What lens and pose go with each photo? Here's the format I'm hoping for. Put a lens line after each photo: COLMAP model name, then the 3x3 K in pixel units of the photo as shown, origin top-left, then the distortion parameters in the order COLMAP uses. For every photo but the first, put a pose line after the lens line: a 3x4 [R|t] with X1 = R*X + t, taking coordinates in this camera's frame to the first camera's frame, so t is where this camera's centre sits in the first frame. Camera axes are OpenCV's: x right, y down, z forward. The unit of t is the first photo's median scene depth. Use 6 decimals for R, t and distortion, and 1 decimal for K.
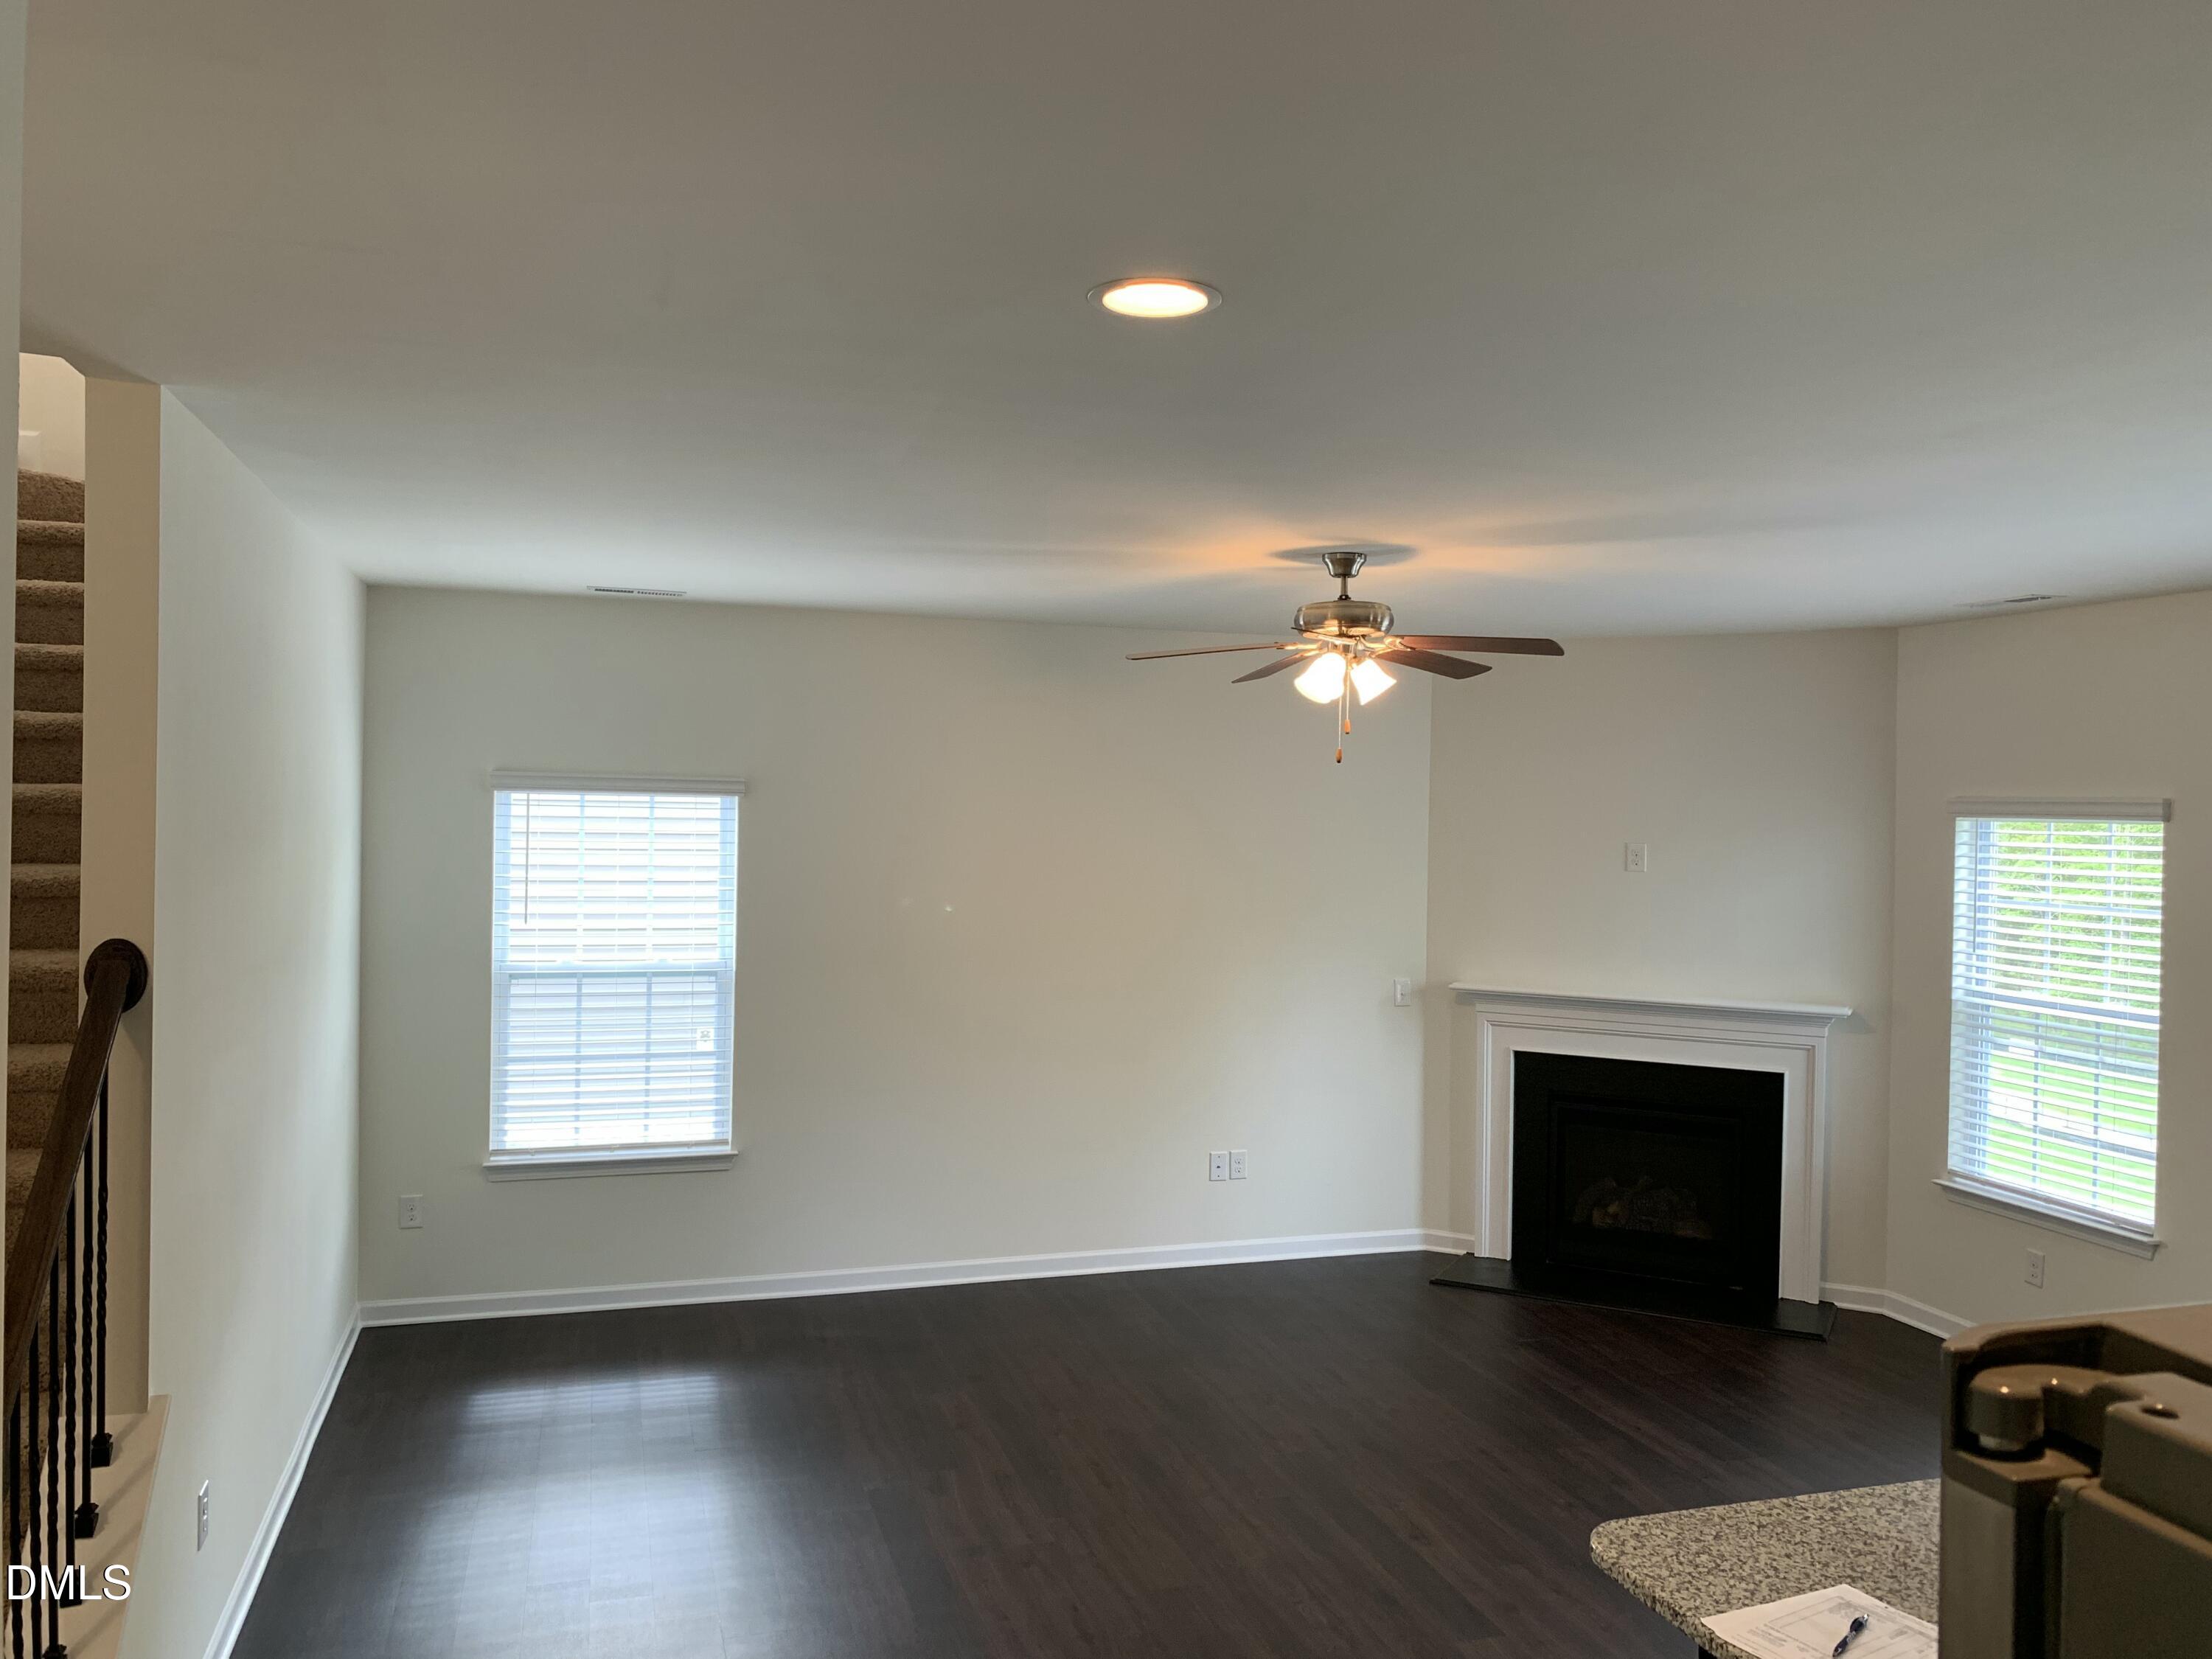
lens RADIAL K [[1683.0, 0, 1107.6], [0, 1683.0, 824.1], [0, 0, 1]] dist [0.039893, -0.062564]
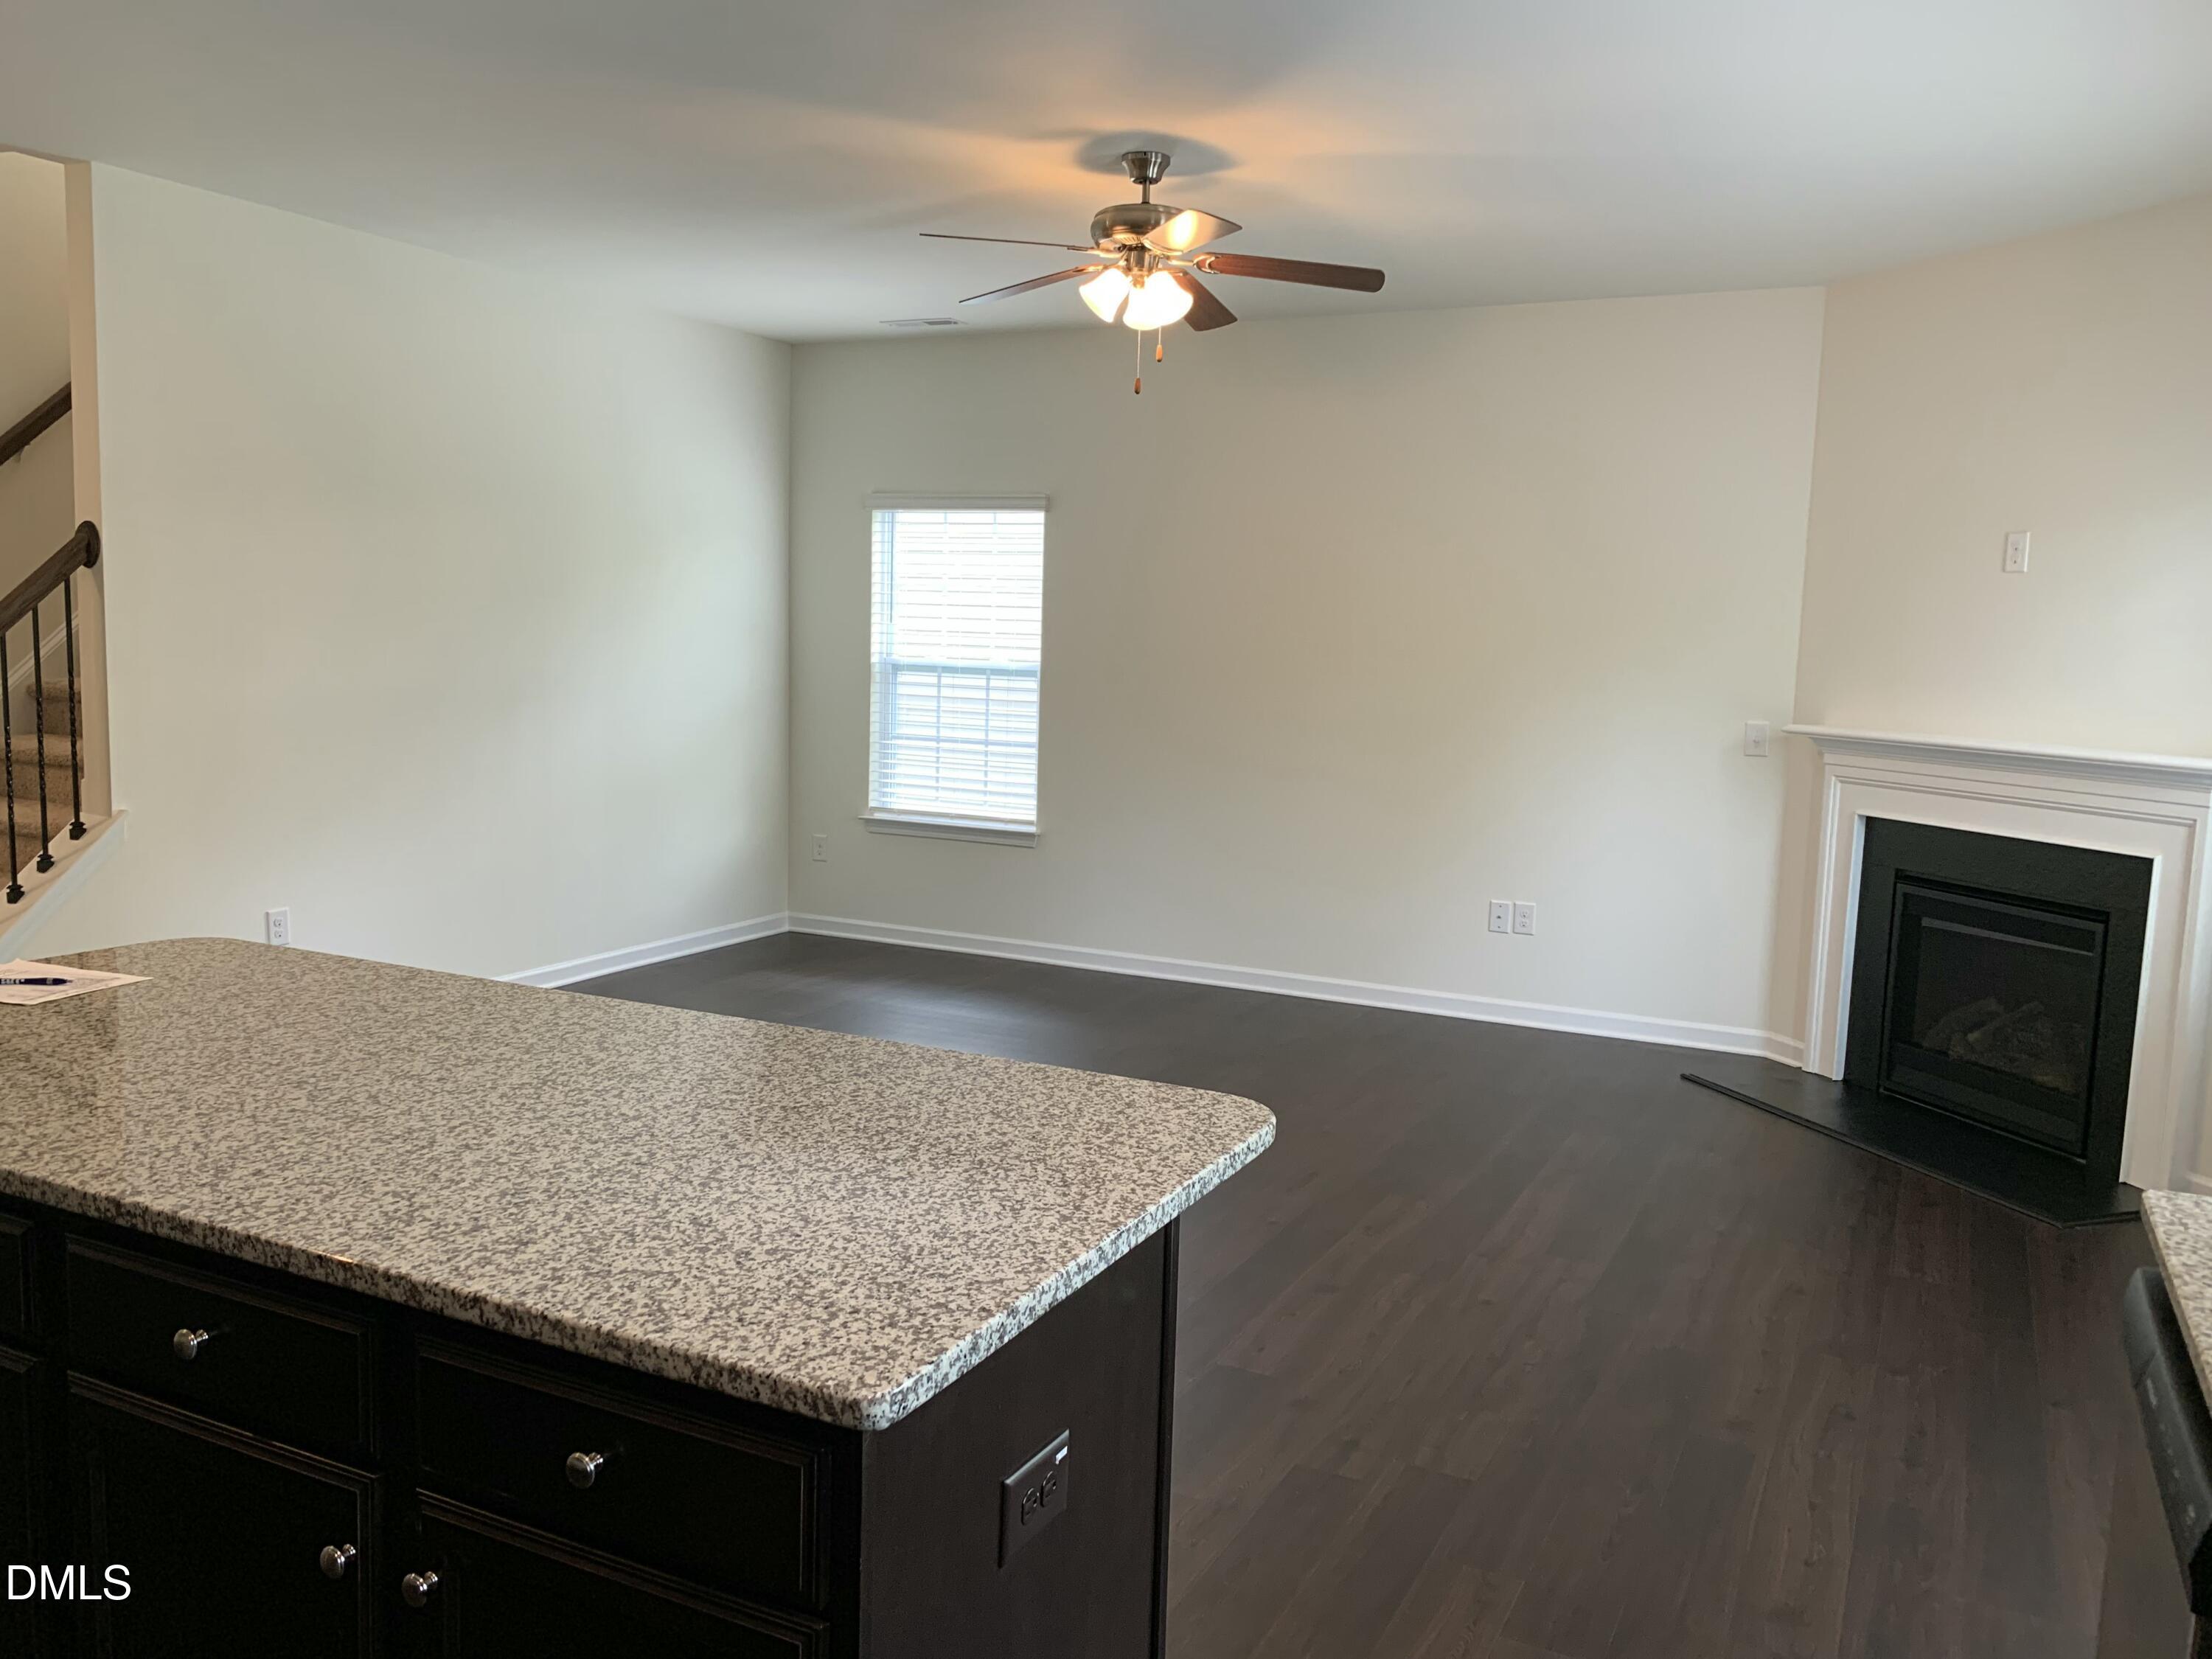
lens RADIAL K [[1683.0, 0, 1064.6], [0, 1683.0, 803.8], [0, 0, 1]] dist [0.039893, -0.062564]
pose [[0.729872, 0.081123, -0.678754, 0.543184], [-0.027521, 0.995615, 0.089400, 0.076834], [0.683030, -0.046570, 0.728904, 0.209303]]
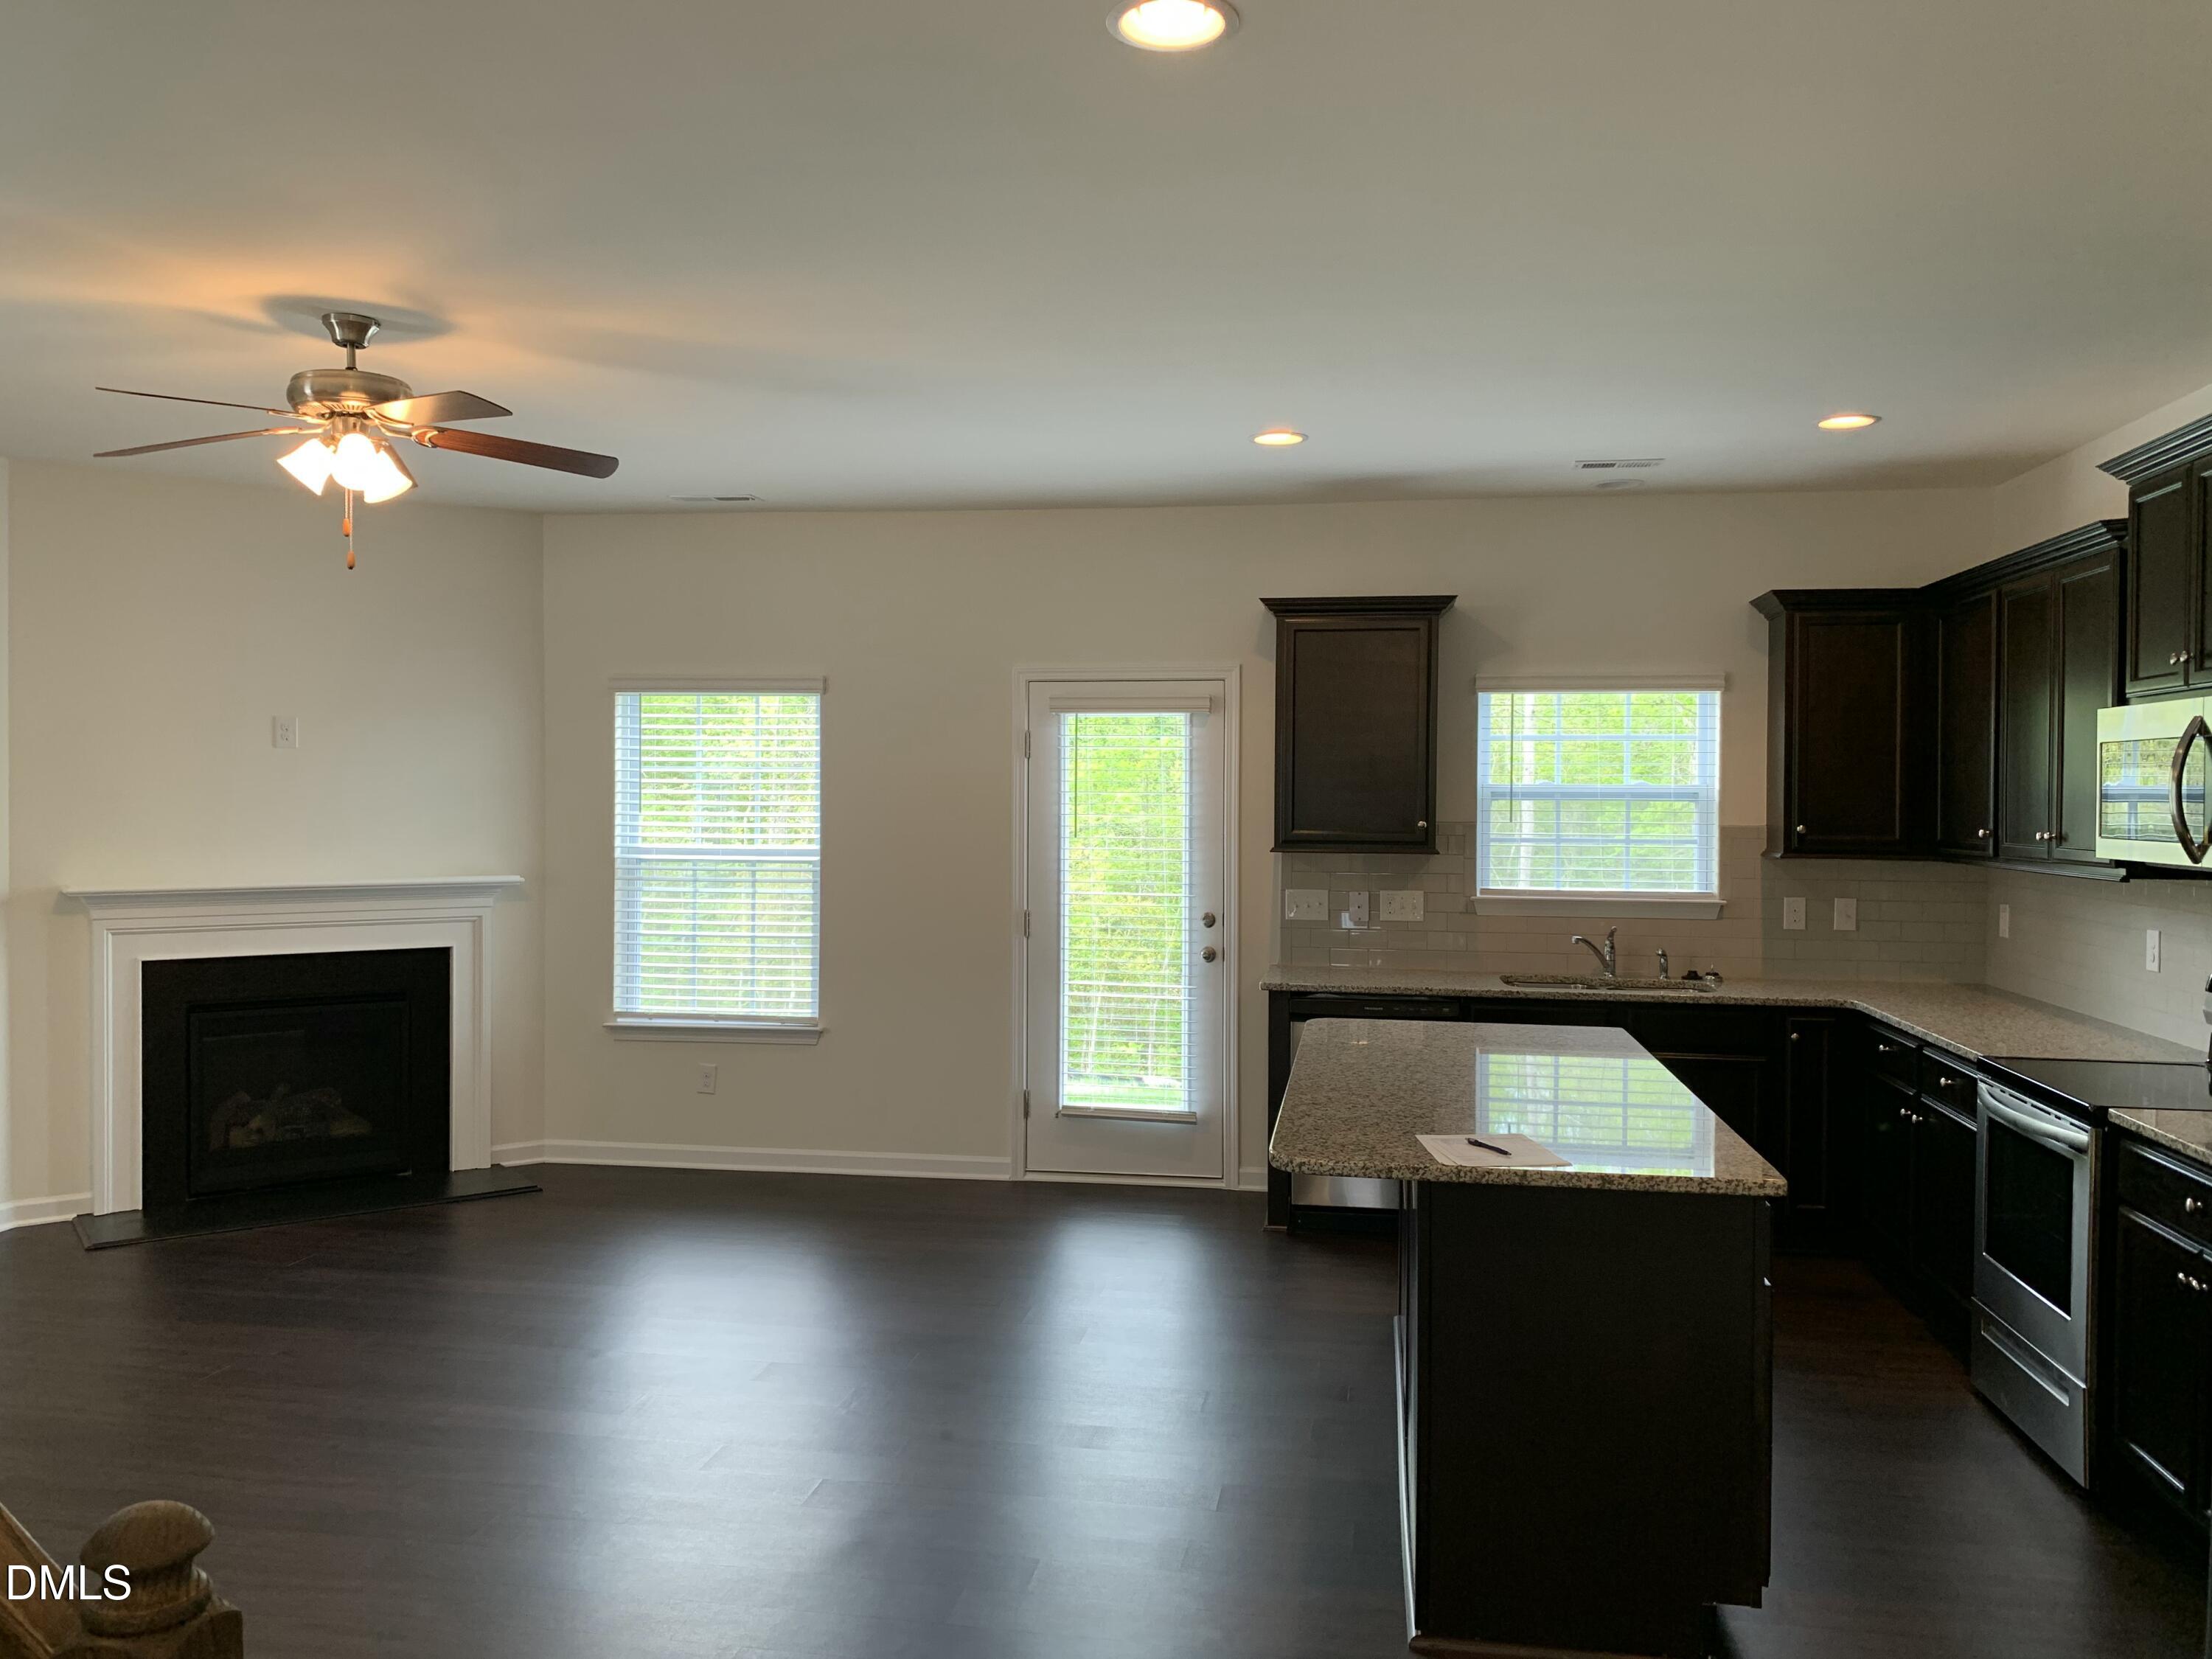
lens RADIAL K [[1757.6, 0, 1095.2], [0, 1757.6, 821.9], [0, 0, 1]] dist [-0.017132, -0.006797]
pose [[0.424355, -0.016620, 0.905344, -0.376851], [0.013409, 0.999837, 0.012070, 0.066160], [-0.905397, 0.007018, 0.424508, 0.215546]]
